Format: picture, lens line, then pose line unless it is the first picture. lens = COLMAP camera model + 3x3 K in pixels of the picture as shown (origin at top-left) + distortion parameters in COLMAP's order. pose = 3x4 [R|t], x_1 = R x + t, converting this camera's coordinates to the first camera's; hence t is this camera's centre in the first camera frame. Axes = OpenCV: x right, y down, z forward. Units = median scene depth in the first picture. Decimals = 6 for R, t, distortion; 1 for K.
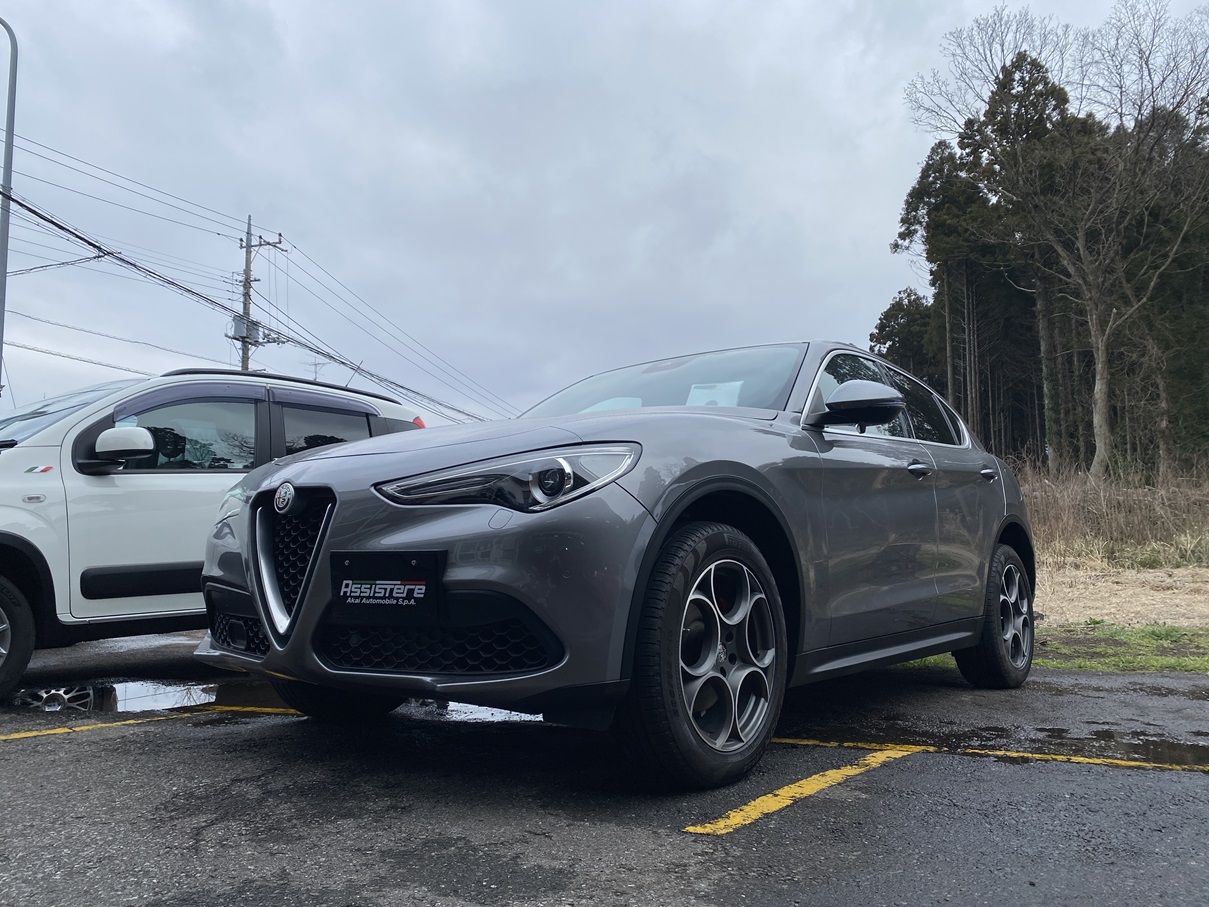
lens RADIAL K [[922.6, 0, 598.9], [0, 922.6, 454.4], [0, 0, 1]] dist [0.020836, -0.009285]
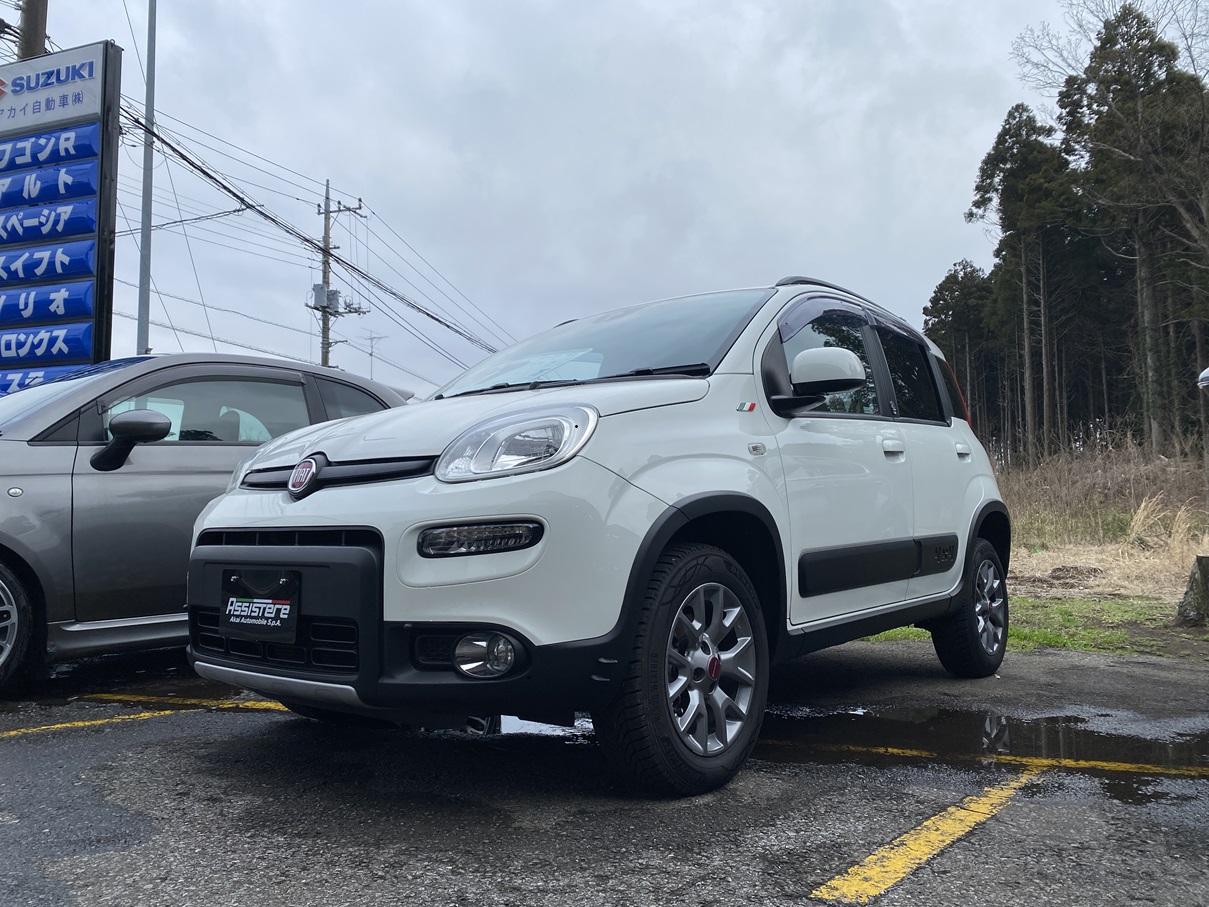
lens RADIAL K [[922.6, 0, 606.9], [0, 922.6, 455.2], [0, 0, 1]] dist [0.020836, -0.009285]
pose [[0.999951, -0.000243, -0.009847, -0.067175], [0.000482, 0.999703, 0.024375, 0.003367], [0.009838, -0.024378, 0.999654, 0.031374]]
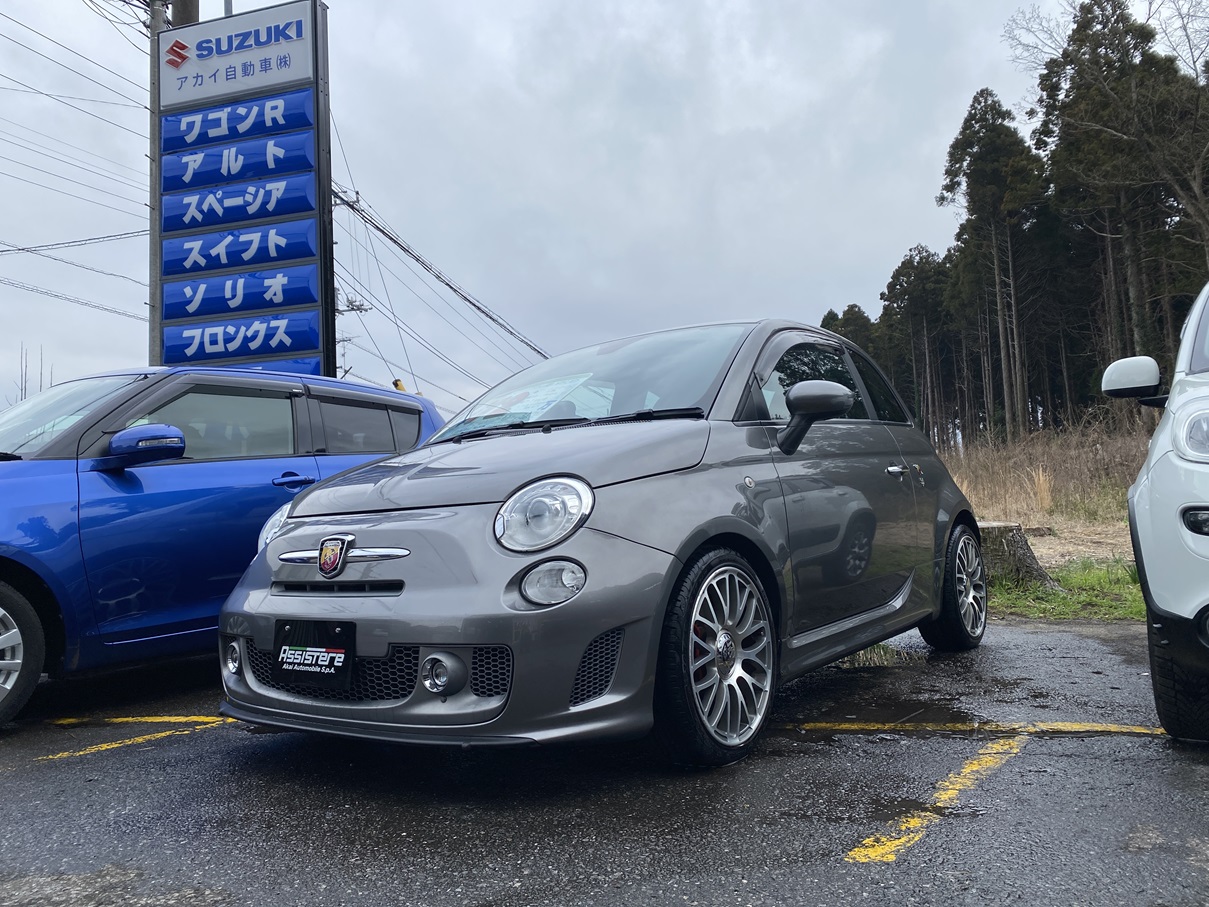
lens RADIAL K [[922.6, 0, 609.0], [0, 922.6, 455.0], [0, 0, 1]] dist [0.020836, -0.009285]
pose [[0.997466, -0.038636, 0.059742, -0.135185], [0.036847, 0.998847, 0.030763, 0.004131], [-0.060862, -0.028484, 0.997740, 0.047562]]
